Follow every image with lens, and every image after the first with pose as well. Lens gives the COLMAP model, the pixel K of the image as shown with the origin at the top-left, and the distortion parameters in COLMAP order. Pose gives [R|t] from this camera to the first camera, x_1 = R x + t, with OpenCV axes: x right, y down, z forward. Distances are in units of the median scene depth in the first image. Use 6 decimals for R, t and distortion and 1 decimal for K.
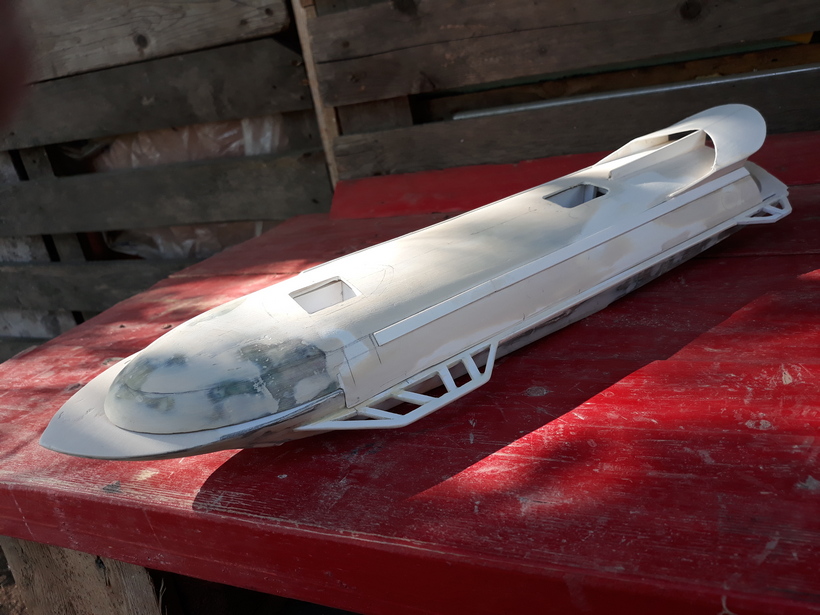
lens RADIAL K [[701.0, 0, 423.2], [0, 701.0, 309.7], [0, 0, 1]] dist [-0.023956, 0.016360]
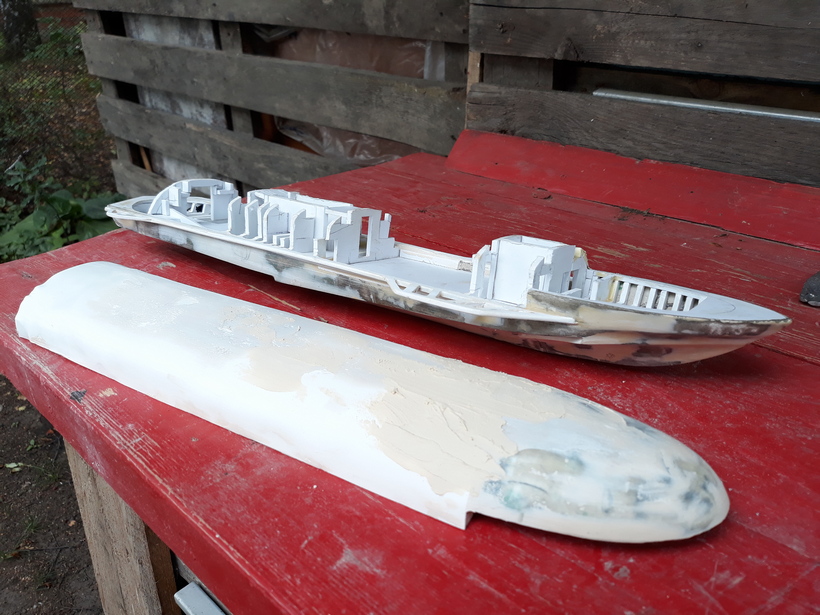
lens RADIAL K [[701.0, 0, 423.2], [0, 701.0, 309.7], [0, 0, 1]] dist [-0.023956, 0.016360]
pose [[0.927921, 0.293207, -0.230200, 0.106913], [-0.261559, 0.952105, 0.158375, -0.072842], [0.265611, -0.086749, 0.960169, 0.022969]]
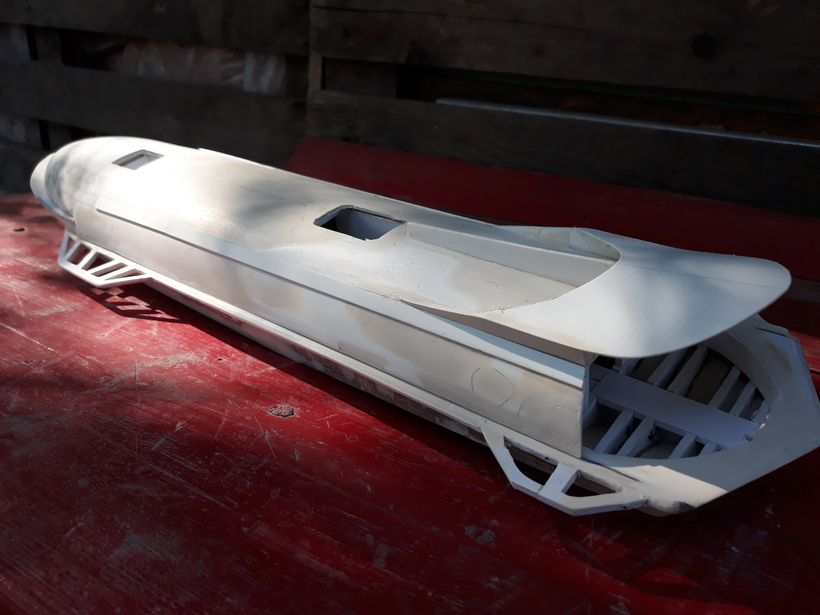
lens RADIAL K [[701.0, 0, 423.2], [0, 701.0, 309.7], [0, 0, 1]] dist [-0.023956, 0.016360]
pose [[0.960079, 0.275325, -0.049439, 0.118388], [-0.274886, 0.961350, 0.015610, -0.018918], [0.051826, -0.001397, 0.998655, 0.073672]]
